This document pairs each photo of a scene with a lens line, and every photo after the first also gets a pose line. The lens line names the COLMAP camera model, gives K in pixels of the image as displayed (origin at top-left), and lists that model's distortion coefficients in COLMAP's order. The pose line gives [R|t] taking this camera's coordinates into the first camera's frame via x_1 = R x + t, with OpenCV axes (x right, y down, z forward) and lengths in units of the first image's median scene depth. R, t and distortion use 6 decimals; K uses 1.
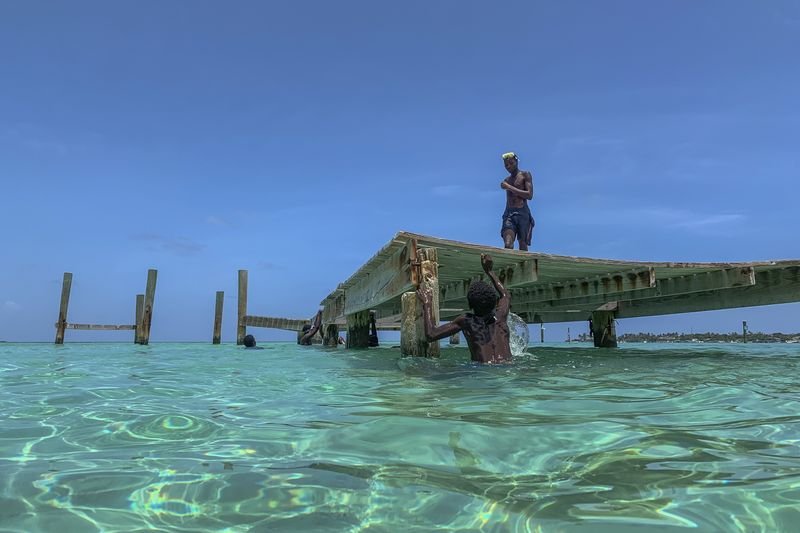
lens RADIAL K [[614.8, 0, 412.7], [0, 614.8, 234.4], [0, 0, 1]] dist [0.059571, -0.089429]
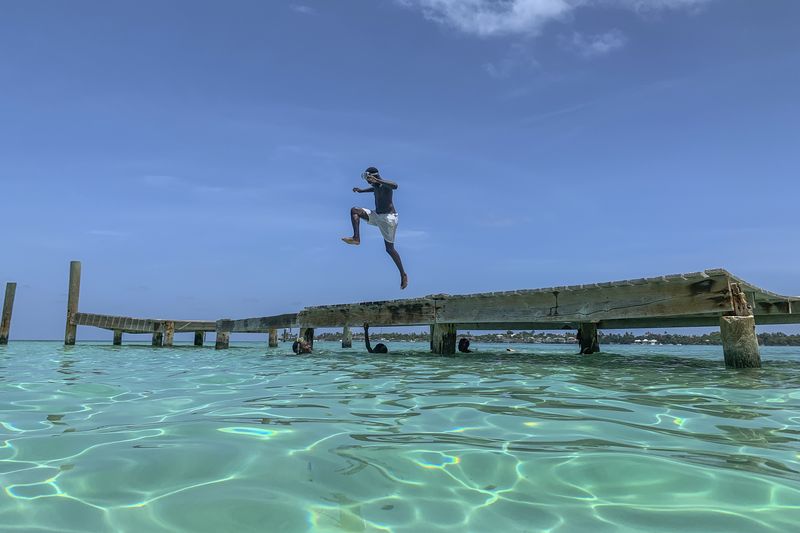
lens RADIAL K [[608.9, 0, 375.7], [0, 608.9, 219.8], [0, 0, 1]] dist [0.050507, -0.072390]
pose [[0.904129, 0.089742, 0.417728, -0.600514], [-0.079965, 0.995959, -0.040891, 0.002562], [-0.419709, 0.003567, 0.907651, 0.060969]]
